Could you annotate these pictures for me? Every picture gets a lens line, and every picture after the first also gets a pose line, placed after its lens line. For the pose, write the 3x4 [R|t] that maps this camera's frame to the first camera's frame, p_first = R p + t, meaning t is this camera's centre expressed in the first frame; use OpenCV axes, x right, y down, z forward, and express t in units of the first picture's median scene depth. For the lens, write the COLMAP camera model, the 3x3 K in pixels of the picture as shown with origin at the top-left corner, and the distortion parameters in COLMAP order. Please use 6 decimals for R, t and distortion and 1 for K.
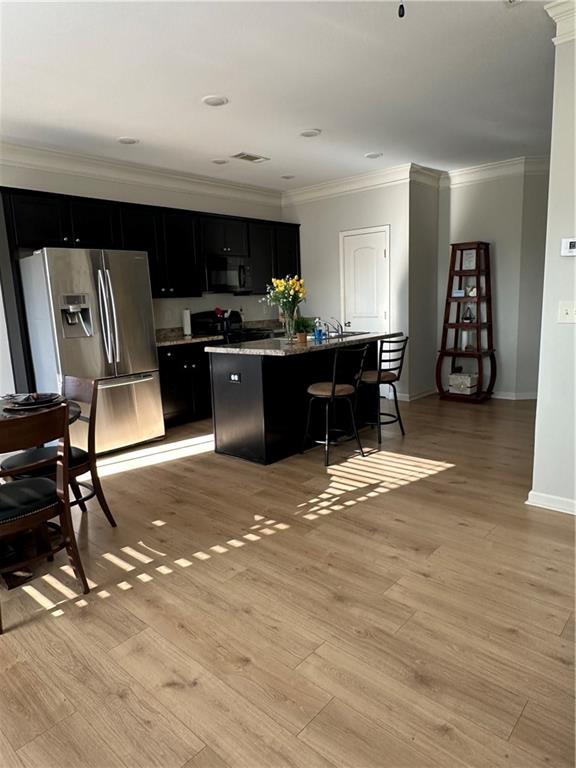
lens RADIAL K [[494.8, 0, 286.2], [0, 494.8, 387.8], [0, 0, 1]] dist [-0.022511, 0.000005]
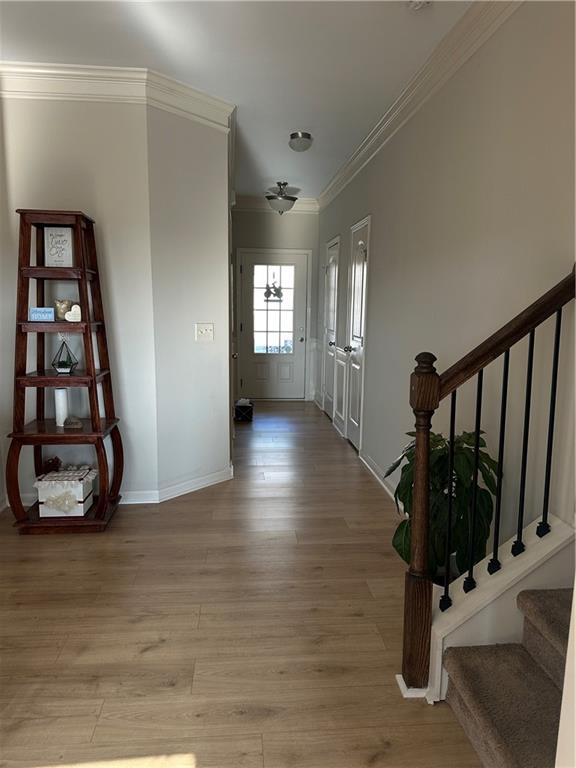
lens RADIAL K [[543.7, 0, 286.3], [0, 543.7, 384.8], [0, 0, 1]] dist [0.024423, -0.027902]
pose [[0.675318, -0.065828, 0.734583, 0.142750], [0.093491, 0.995615, 0.003272, -0.129394], [-0.731577, 0.066467, 0.678511, 0.590517]]
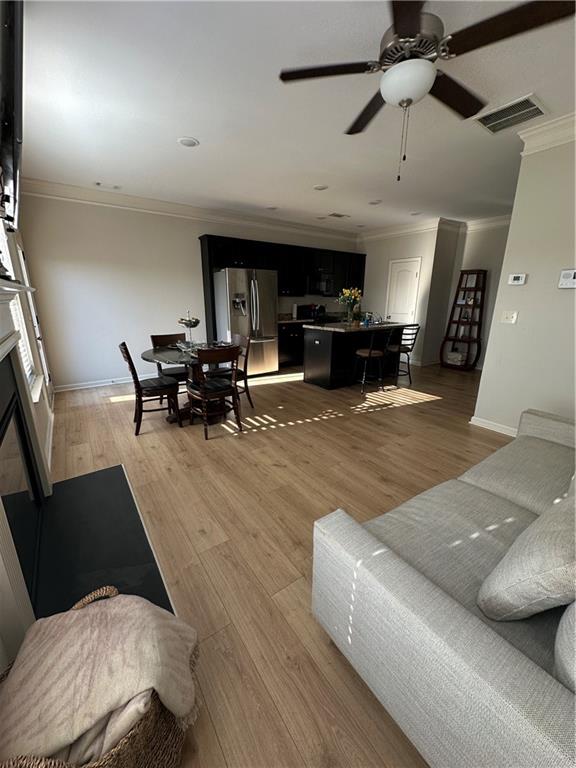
lens RADIAL K [[307.9, 0, 285.3], [0, 307.9, 386.7], [0, 0, 1]] dist [-0.014836, -0.000149]
pose [[0.973456, 0.105191, -0.203267, 0.028138], [-0.082995, 0.989914, 0.114813, 0.019507], [0.213294, -0.094896, 0.972368, -0.153556]]
